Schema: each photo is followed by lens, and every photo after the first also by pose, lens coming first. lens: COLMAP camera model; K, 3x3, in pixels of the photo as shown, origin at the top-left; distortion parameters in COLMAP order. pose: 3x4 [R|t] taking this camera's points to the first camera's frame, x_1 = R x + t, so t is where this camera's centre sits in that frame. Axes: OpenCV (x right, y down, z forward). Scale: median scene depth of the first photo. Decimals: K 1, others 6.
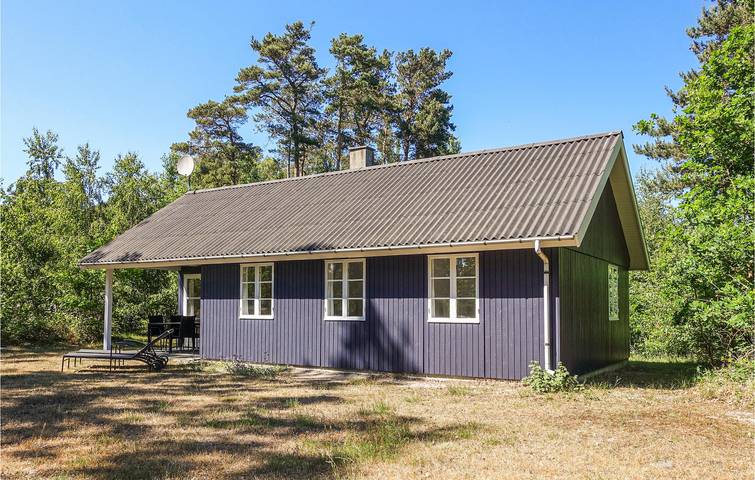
lens RADIAL K [[590.4, 0, 376.9], [0, 590.4, 260.6], [0, 0, 1]] dist [-0.000762, 0.003640]
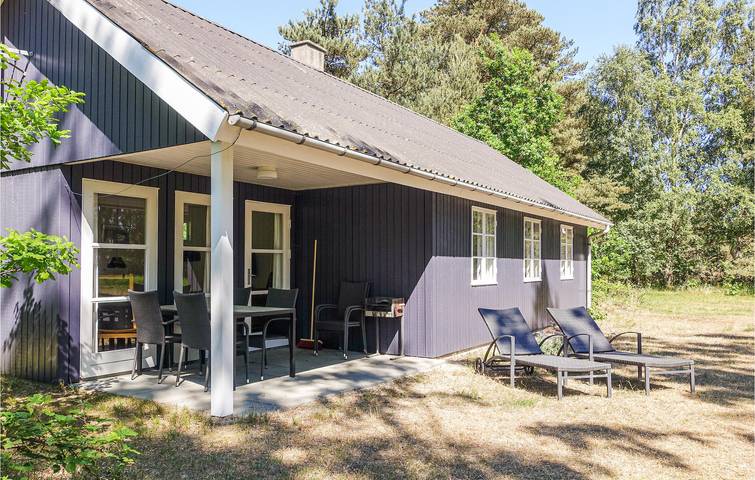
lens RADIAL K [[590.4, 0, 376.9], [0, 590.4, 260.6], [0, 0, 1]] dist [-0.000762, 0.003640]
pose [[0.049805, 0.006670, 0.998737, -1.008530], [-0.082179, 0.996614, -0.002558, 0.087597], [-0.995372, -0.081948, 0.050185, 1.175060]]
